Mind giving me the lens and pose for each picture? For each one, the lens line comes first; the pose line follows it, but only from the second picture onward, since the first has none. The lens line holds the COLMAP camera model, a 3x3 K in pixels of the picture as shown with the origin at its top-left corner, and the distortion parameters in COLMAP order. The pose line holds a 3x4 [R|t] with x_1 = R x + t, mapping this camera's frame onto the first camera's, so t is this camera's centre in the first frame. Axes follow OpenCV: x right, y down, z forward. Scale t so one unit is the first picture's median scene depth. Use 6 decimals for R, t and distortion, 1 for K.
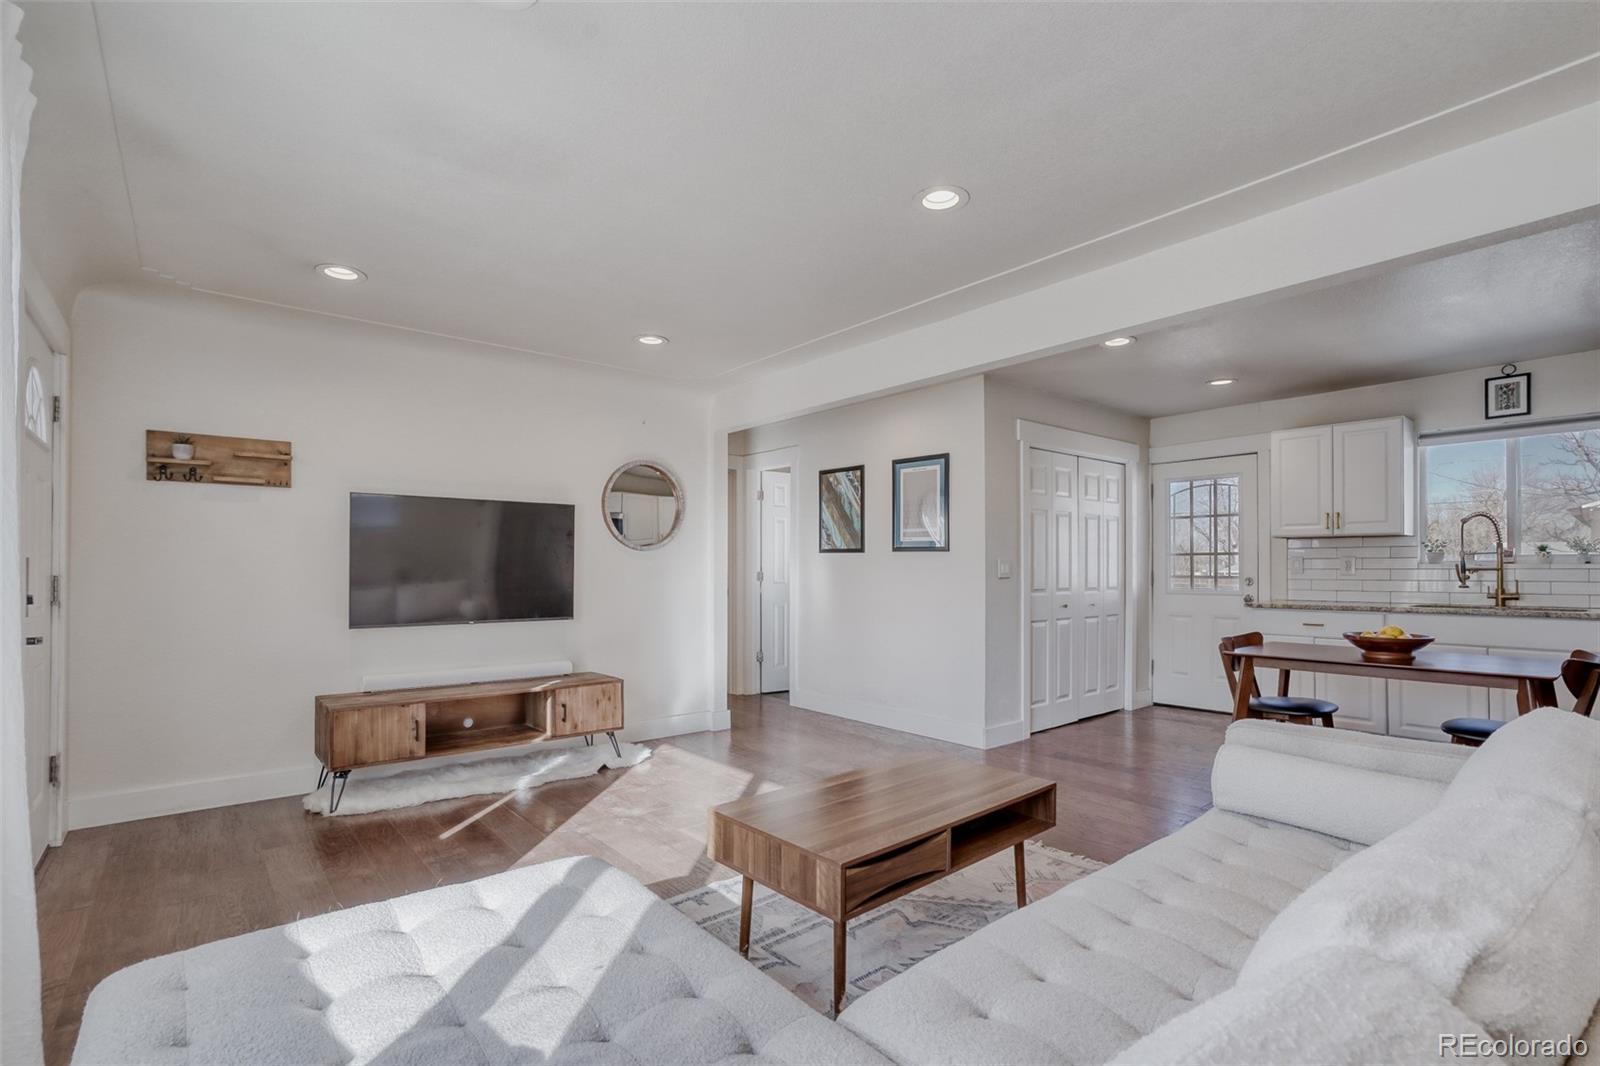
lens RADIAL K [[746.6, 0, 792.3], [0, 746.6, 567.2], [0, 0, 1]] dist [-0.040146, 0.017246]
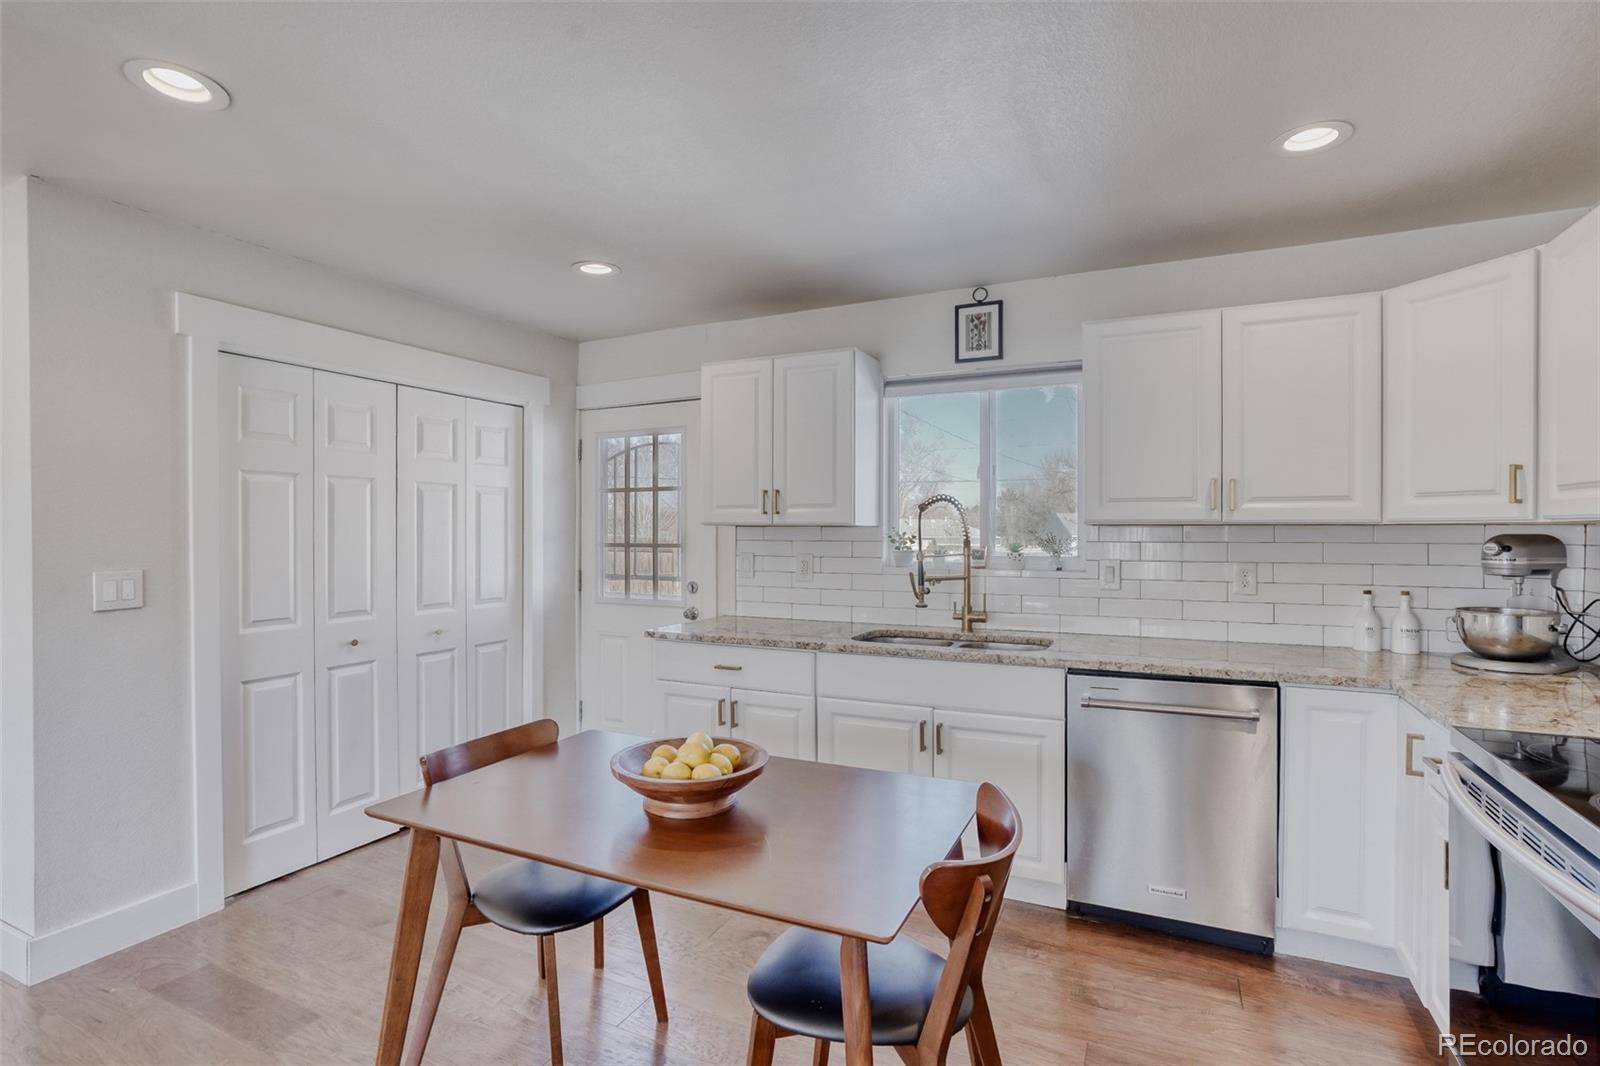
lens RADIAL K [[746.6, 0, 821.7], [0, 746.6, 532.0], [0, 0, 1]] dist [-0.040146, 0.017246]
pose [[0.914000, 0.000050, 0.405715, 0.552973], [-0.002651, 0.999979, 0.005849, -0.044656], [-0.405706, -0.006422, 0.913981, 0.405879]]
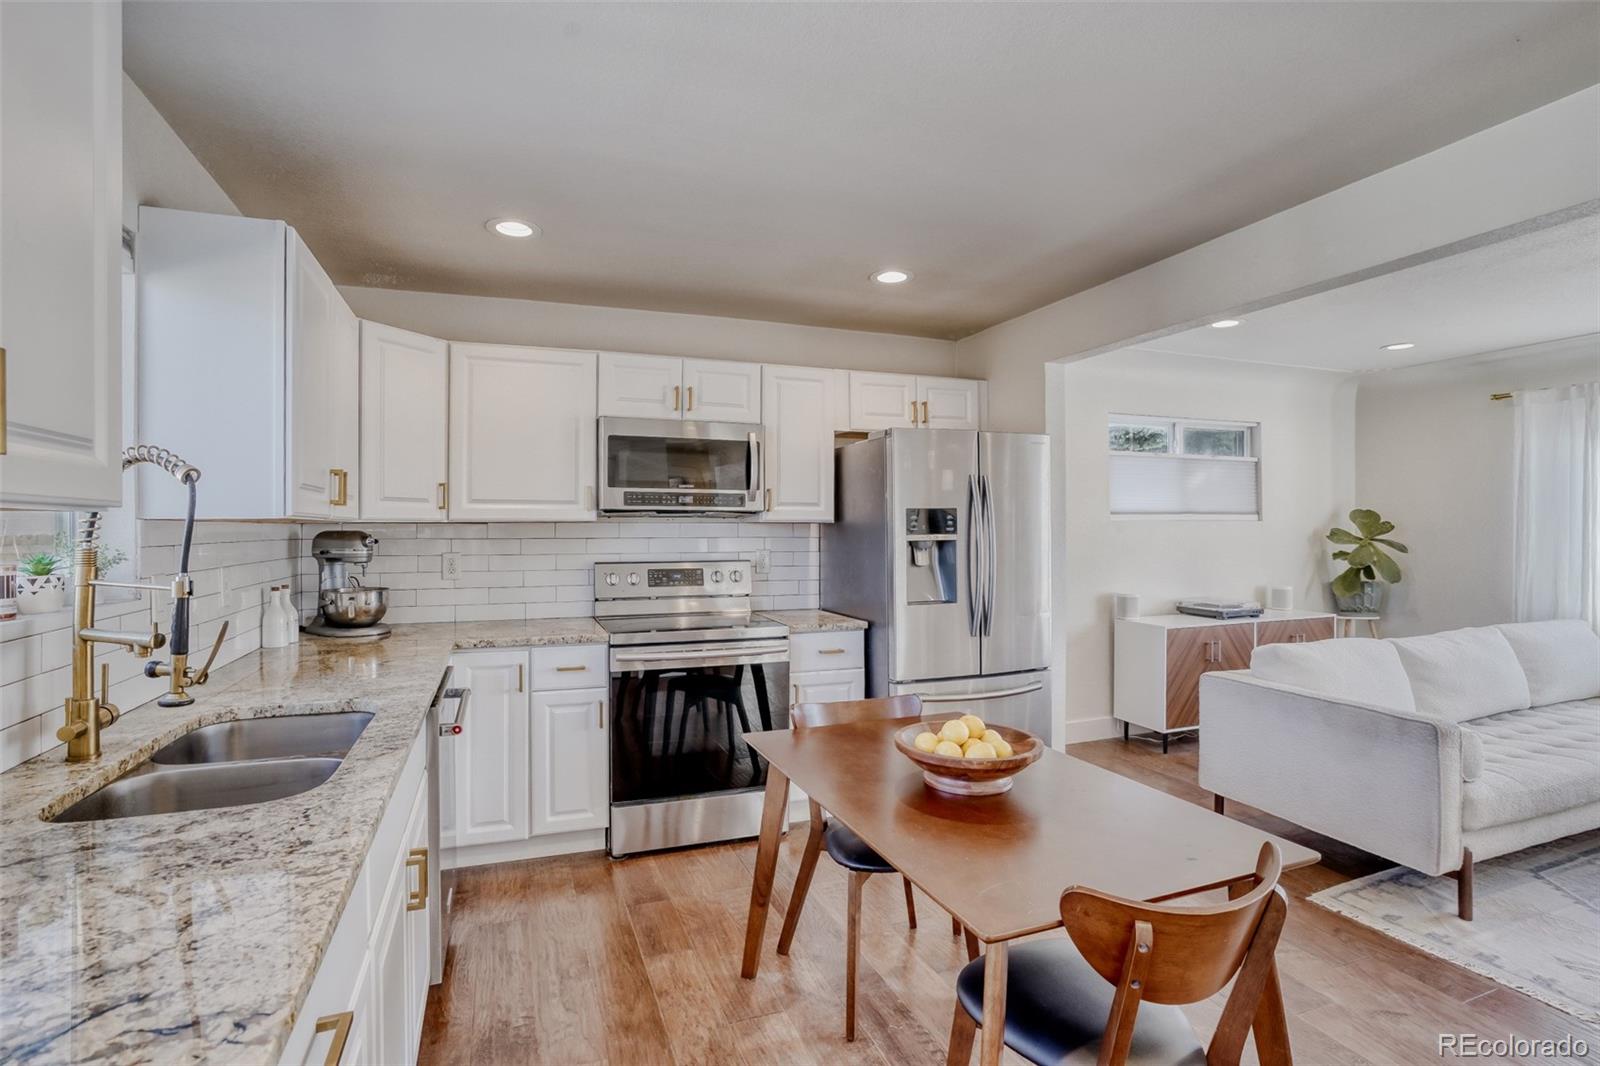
lens RADIAL K [[746.6, 0, 807.7], [0, 746.6, 528.6], [0, 0, 1]] dist [-0.040146, 0.017246]
pose [[-0.944579, 0.005215, 0.328242, 0.579376], [0.003670, 0.999979, -0.005327, -0.038989], [-0.328263, -0.003827, -0.944578, 1.172317]]
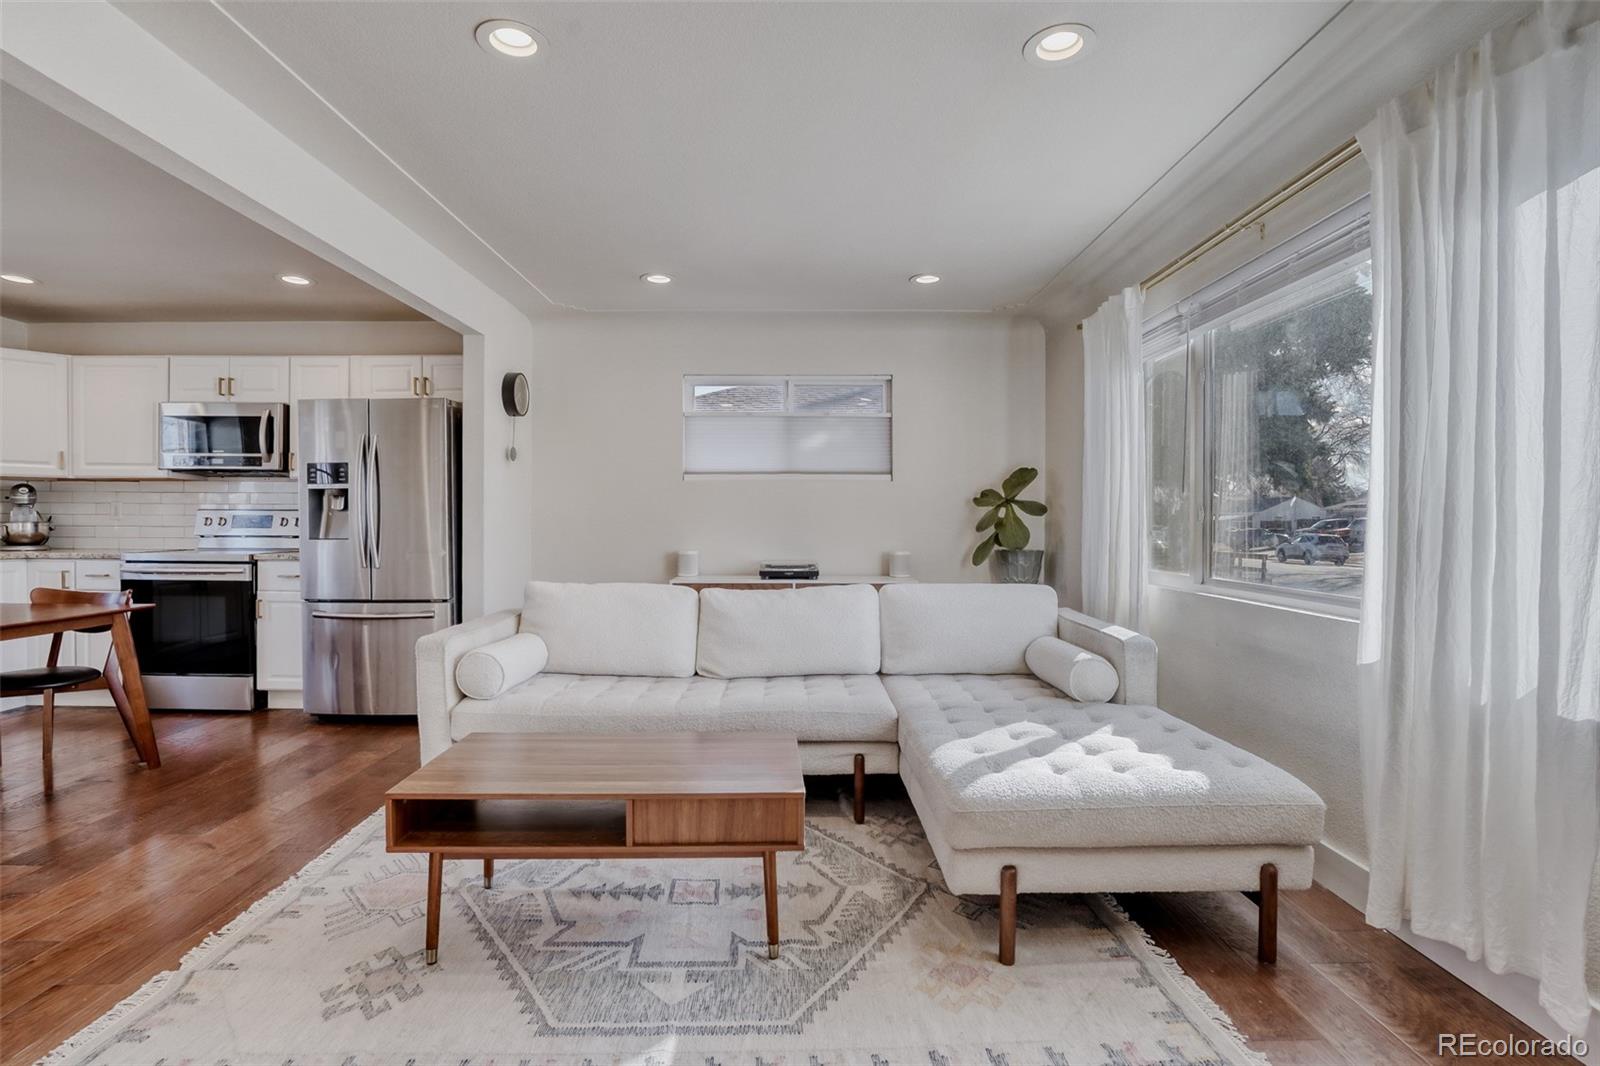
lens RADIAL K [[746.6, 0, 797.4], [0, 746.6, 541.5], [0, 0, 1]] dist [-0.040146, 0.017246]
pose [[-0.773651, -0.018681, 0.633337, -0.296937], [-0.006118, 0.999739, 0.022015, 0.009456], [-0.633583, 0.013158, -0.773563, 0.782705]]
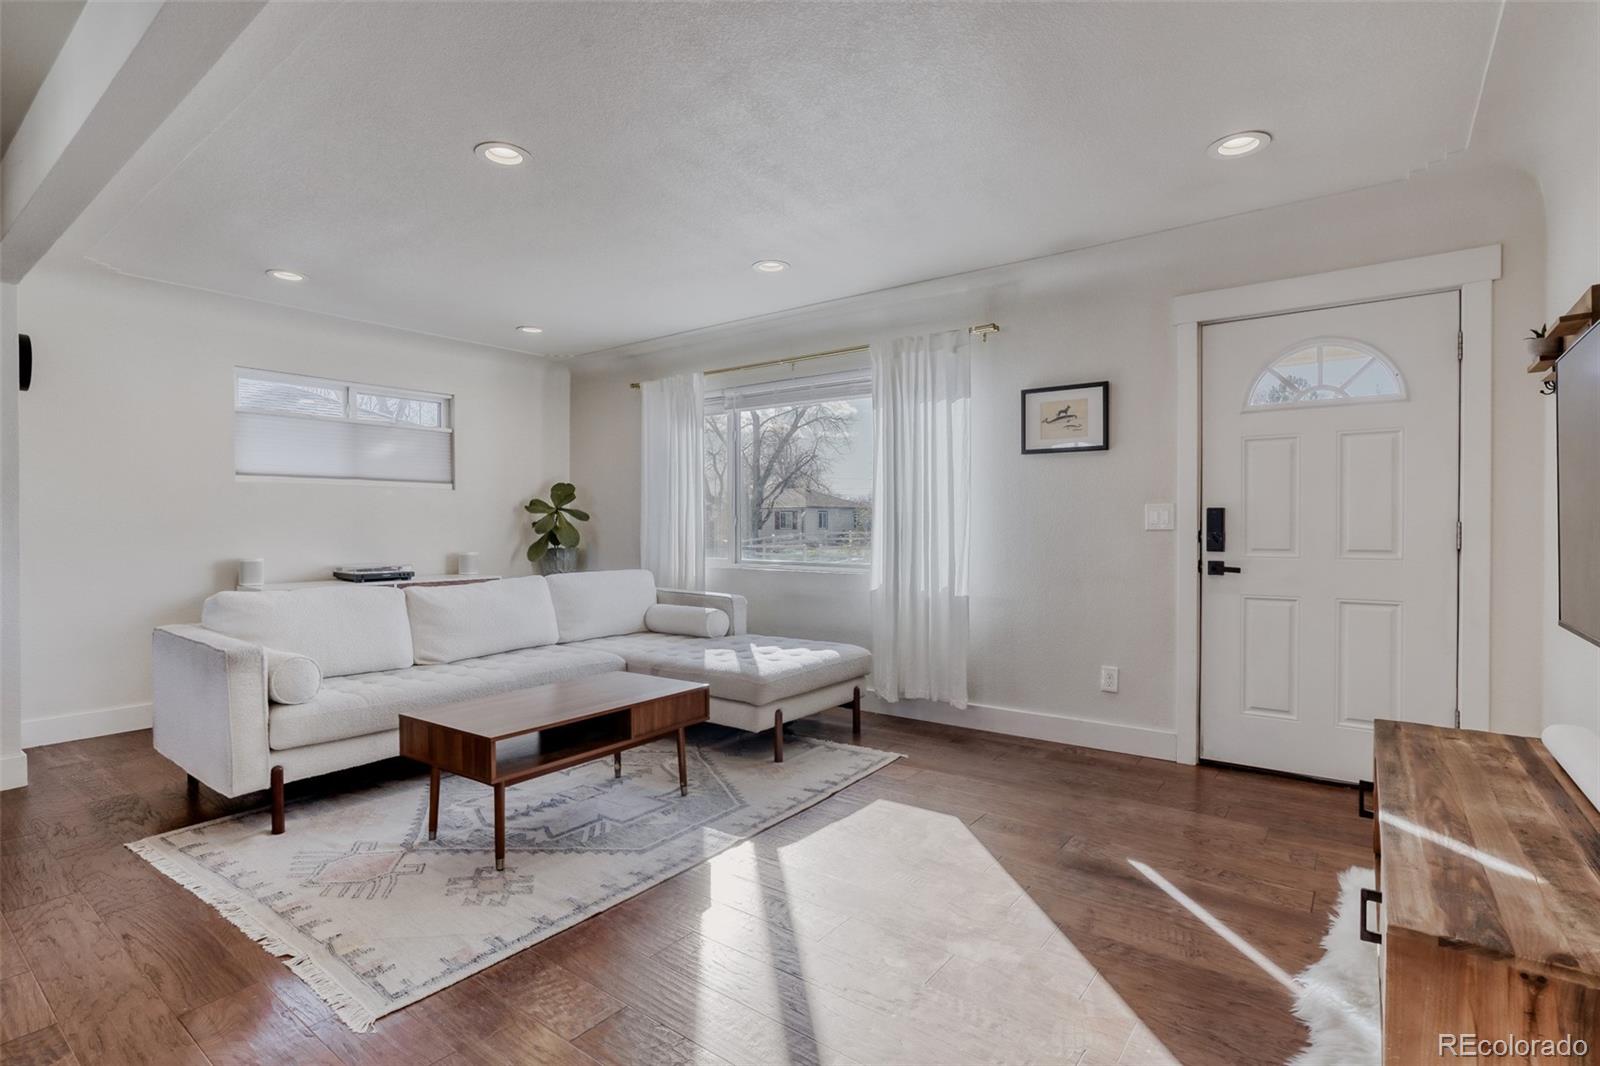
lens RADIAL K [[763.6, 0, 795.4], [0, 763.6, 531.3], [0, 0, 1]] dist [-0.032784, 0.010658]
pose [[-0.975026, 0.002556, -0.222076, 0.026839], [0.002913, 0.999995, -0.001279, 0.014975], [0.222071, -0.001894, -0.975029, 1.166128]]
